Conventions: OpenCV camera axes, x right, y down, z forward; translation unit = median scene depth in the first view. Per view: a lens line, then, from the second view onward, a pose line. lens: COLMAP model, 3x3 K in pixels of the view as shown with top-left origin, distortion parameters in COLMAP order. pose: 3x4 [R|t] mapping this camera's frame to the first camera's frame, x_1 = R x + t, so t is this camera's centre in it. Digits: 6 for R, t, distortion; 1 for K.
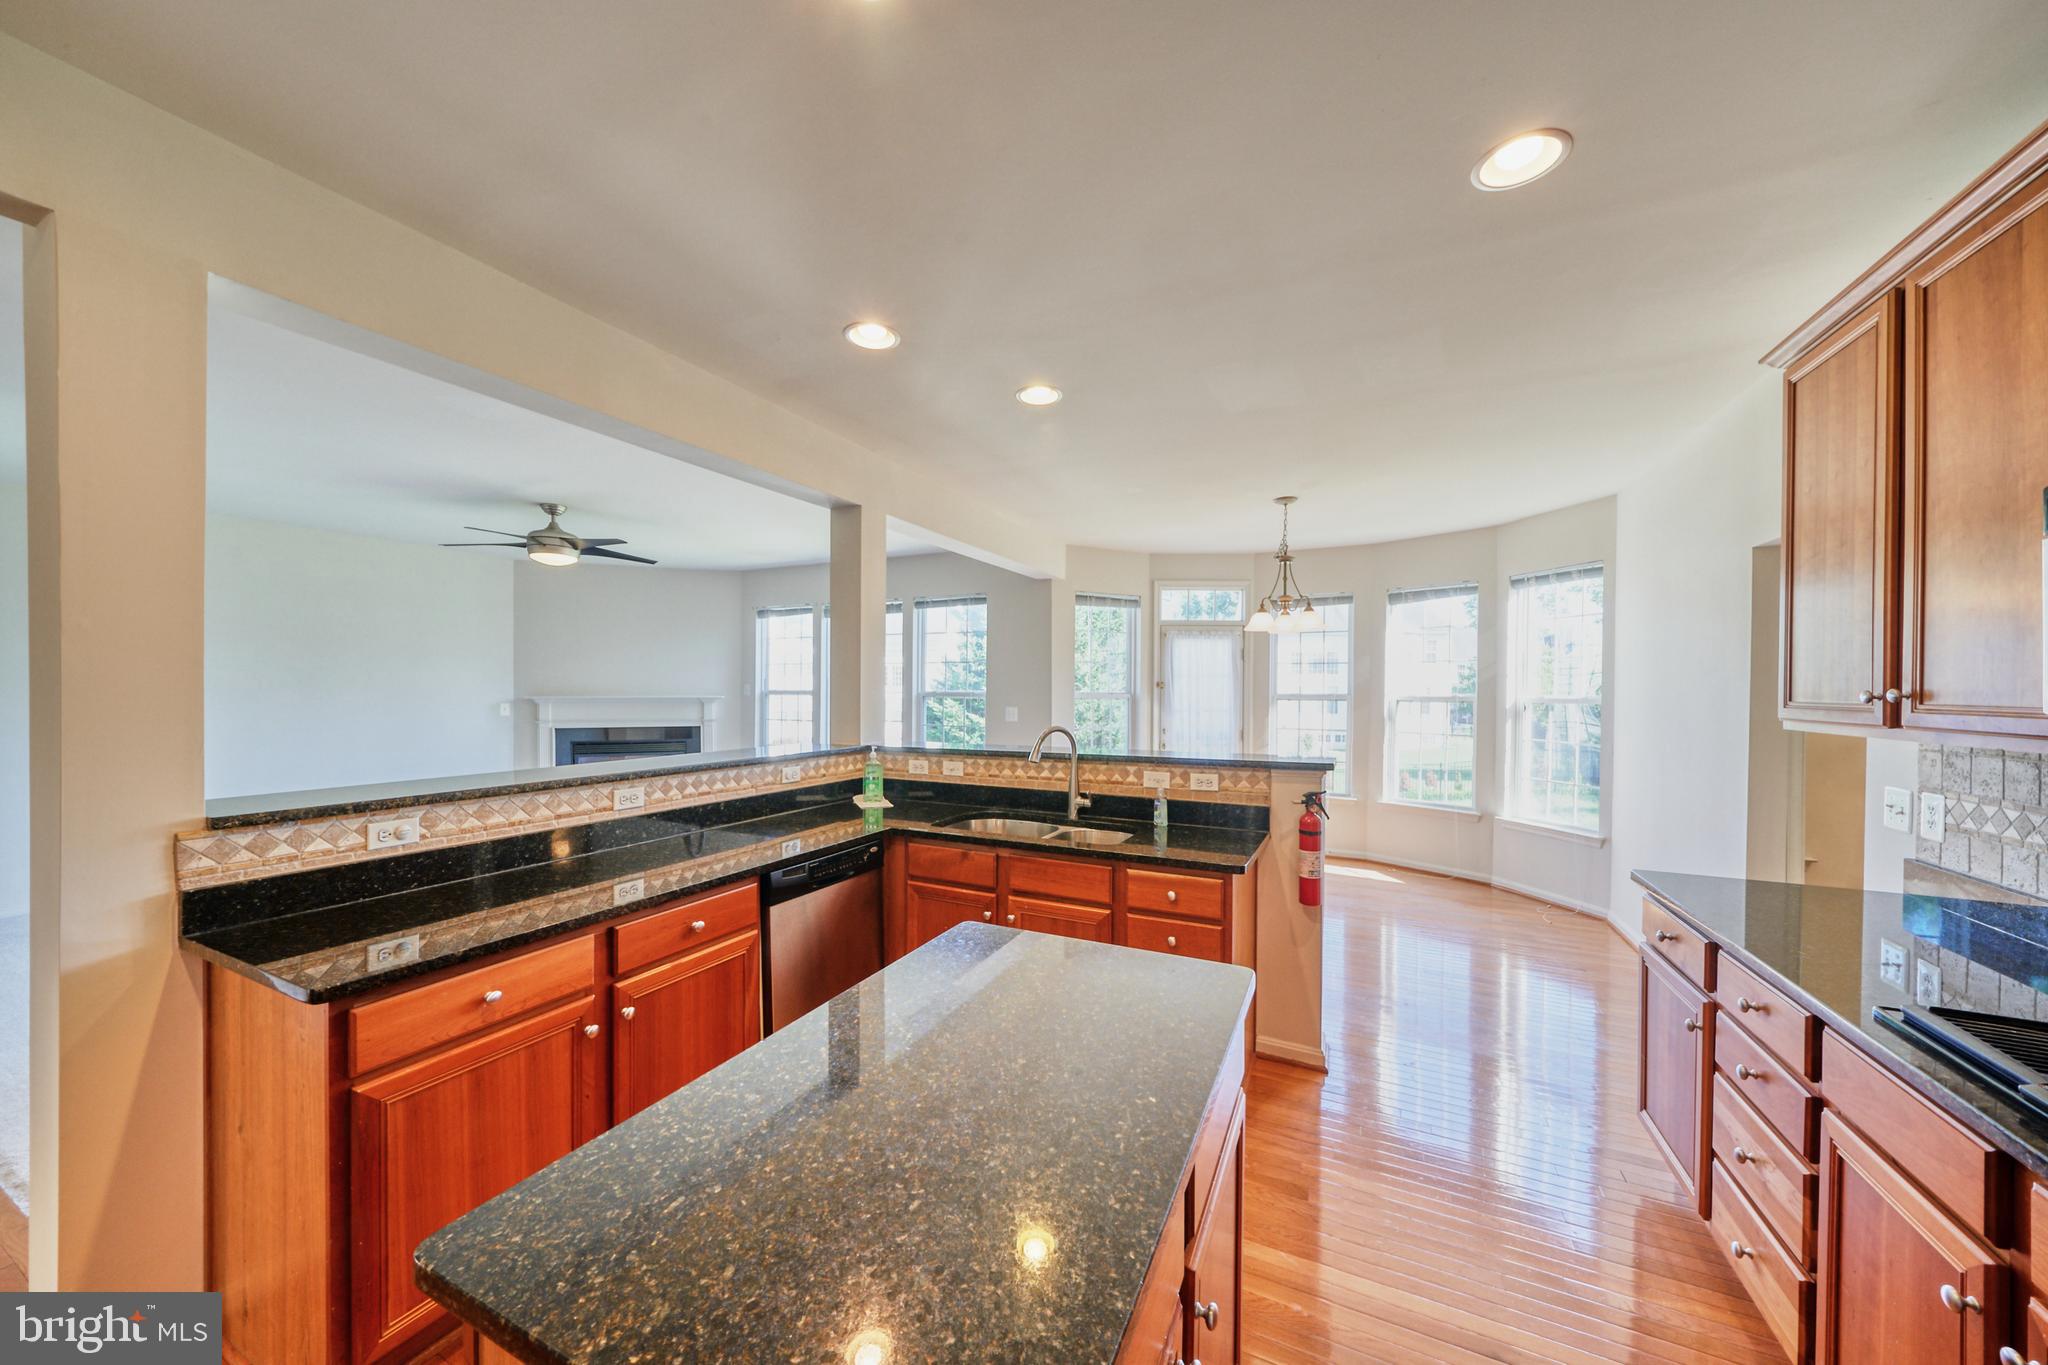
lens RADIAL K [[703.9, 0, 1018.2], [0, 703.9, 691.3], [0, 0, 1]] dist [0.000814, 0.000081]
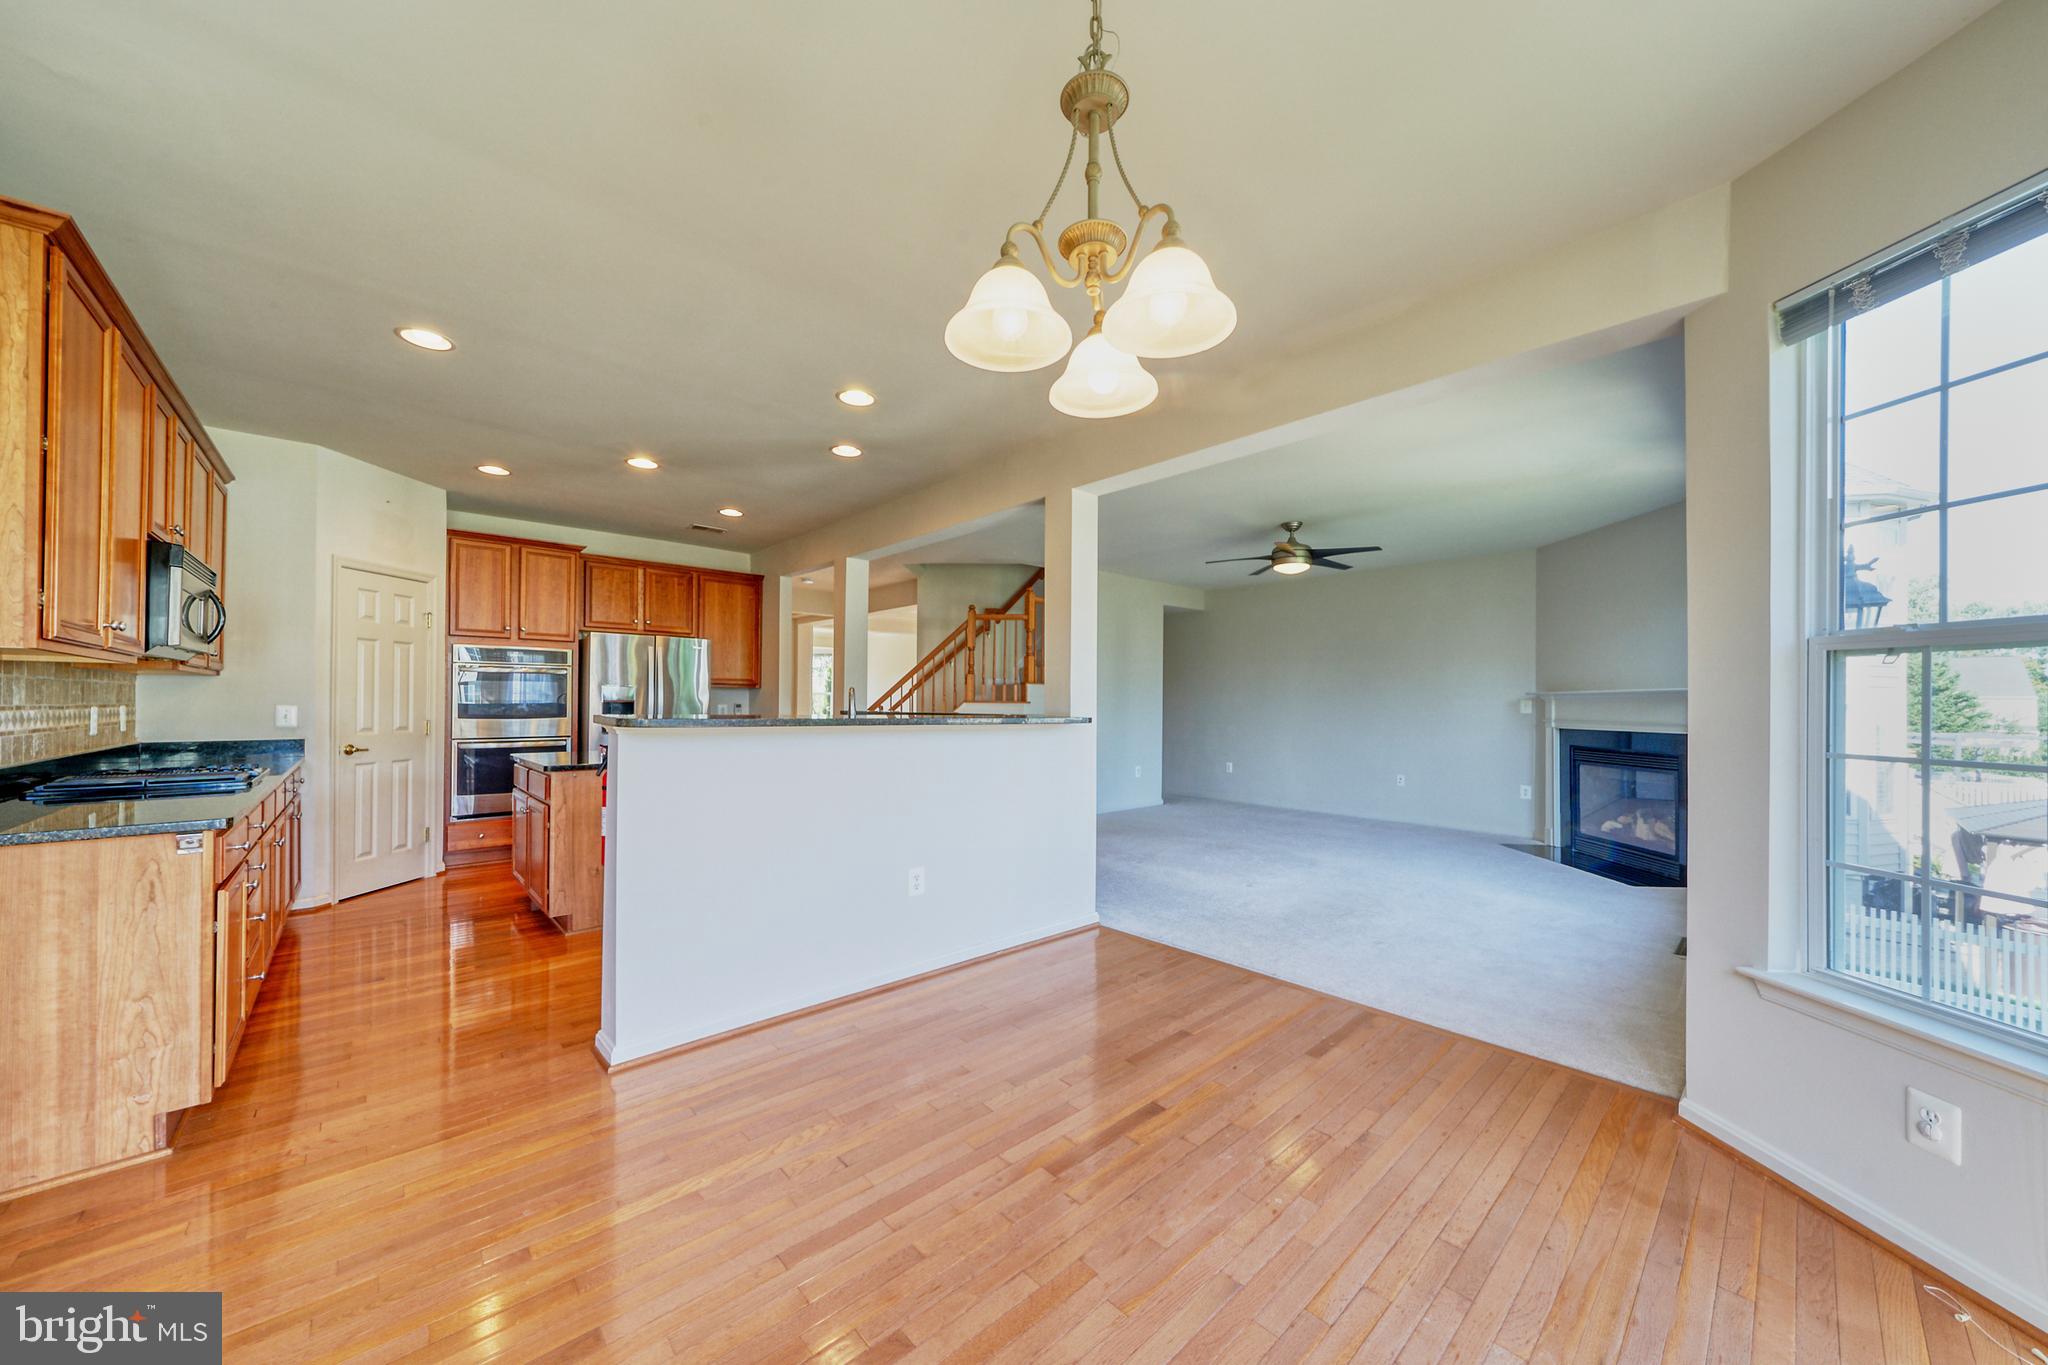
lens RADIAL K [[716.2, 0, 1031.5], [0, 716.2, 698.2], [0, 0, 1]] dist [-0.006016, -0.000419]
pose [[-0.358007, -0.013746, -0.933618, 0.601833], [-0.012643, 0.999871, -0.009873, 0.044112], [0.933633, 0.008269, -0.358134, 1.013911]]
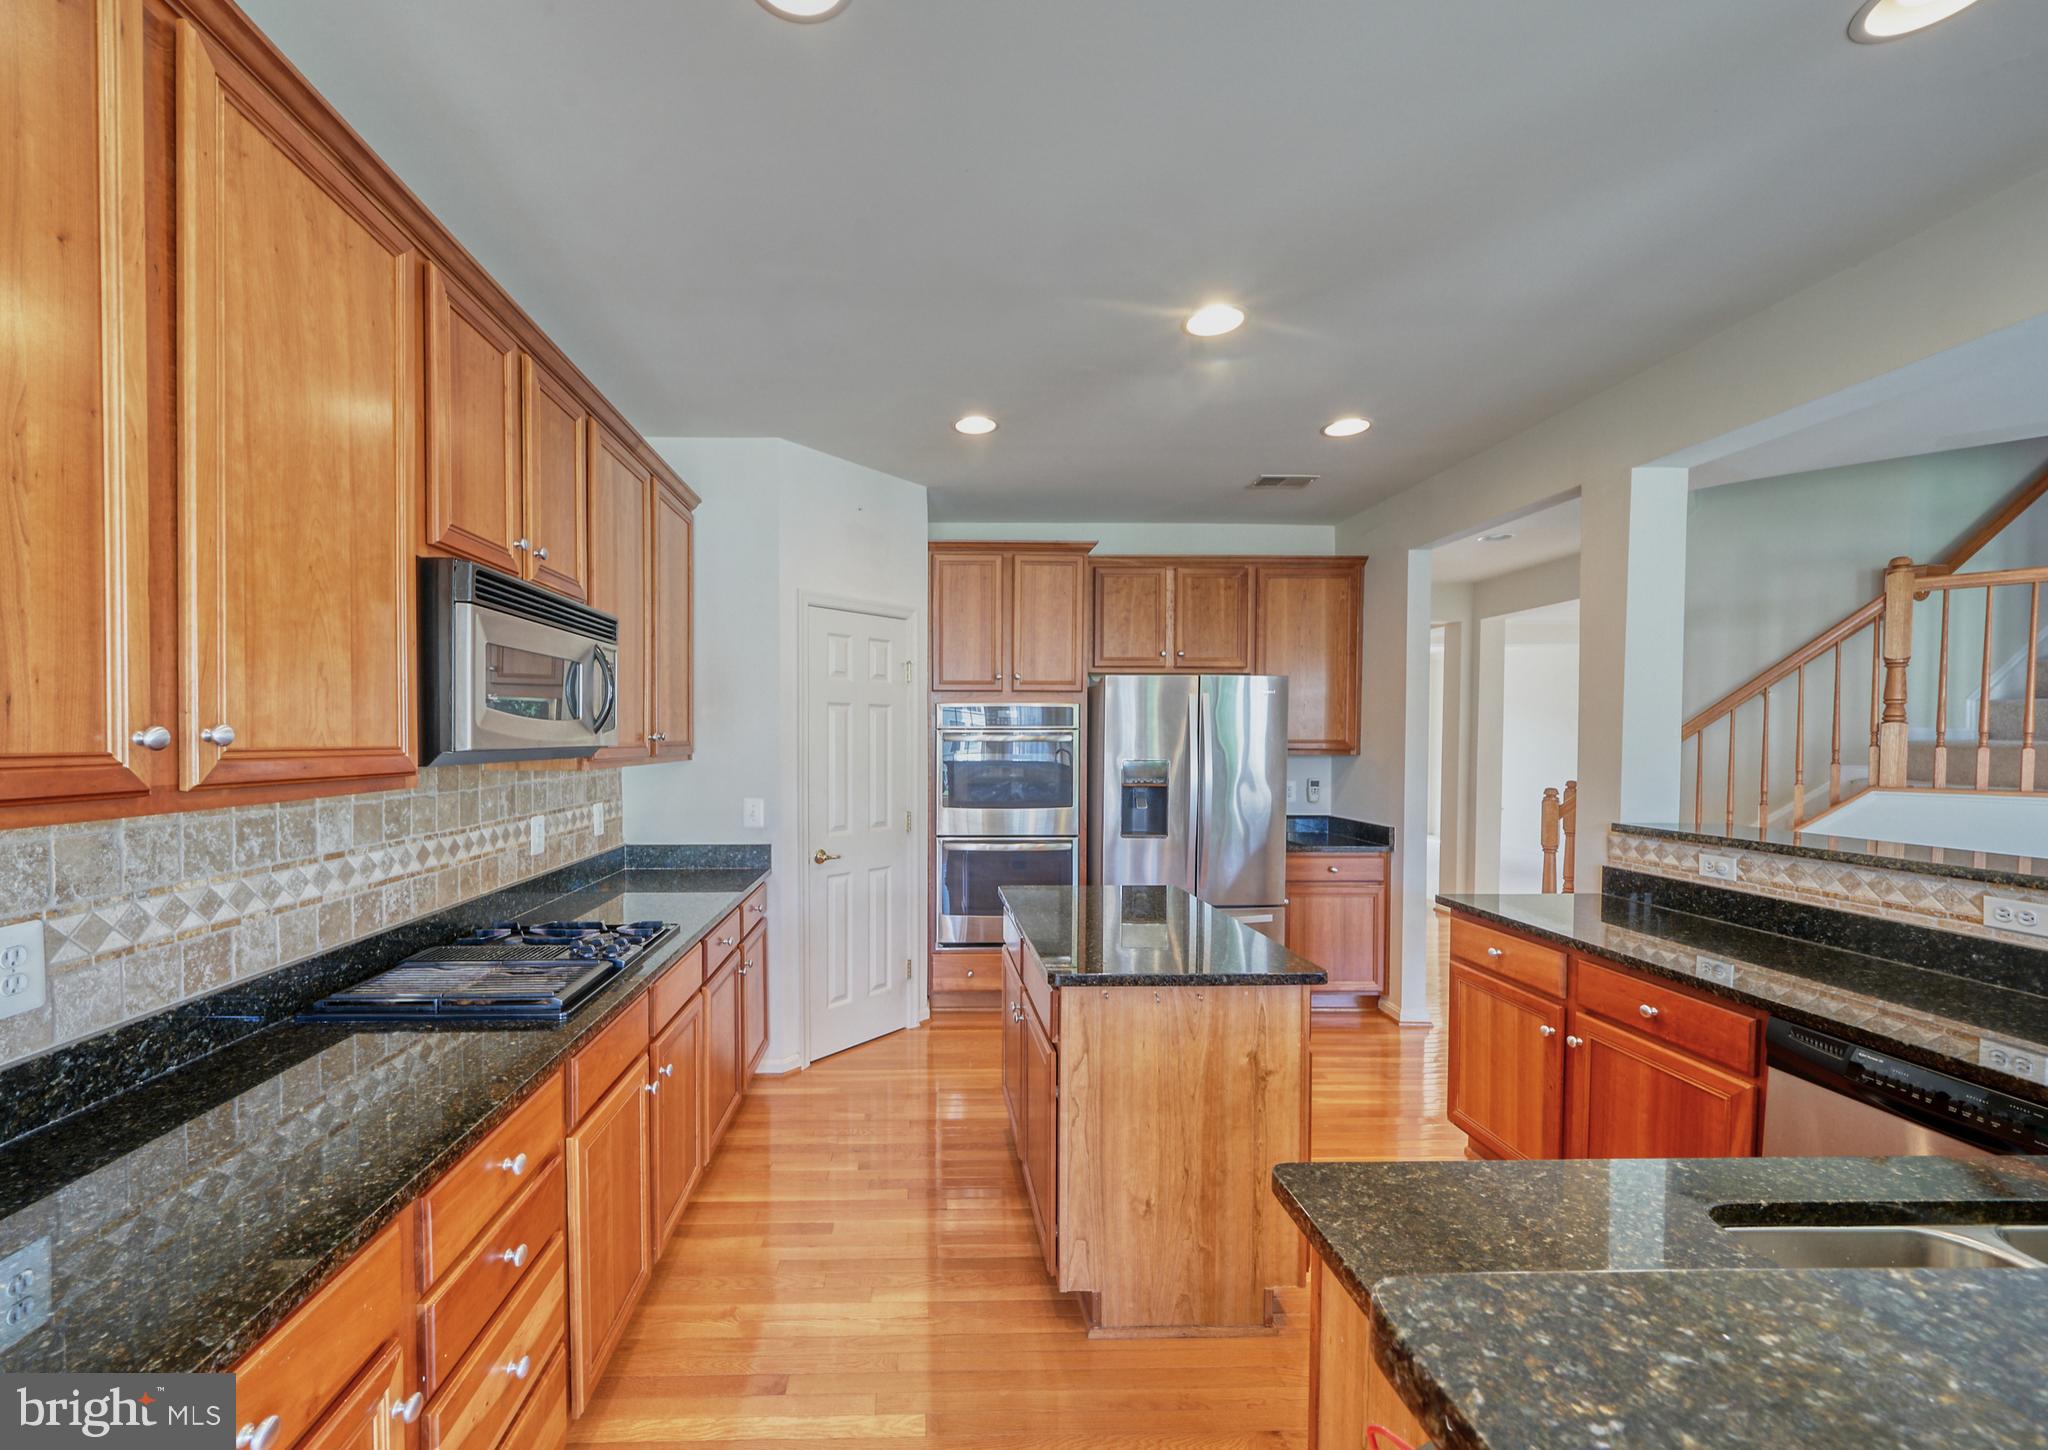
lens RADIAL K [[797.9, 0, 935.5], [0, 797.9, 758.6], [0, 0, 1]] dist [0.002447, -0.003763]
pose [[-0.889777, 0.004776, -0.456370, 0.316827], [-0.008927, 0.999572, 0.027865, 0.000360], [0.456308, 0.028868, -0.889354, 0.596881]]
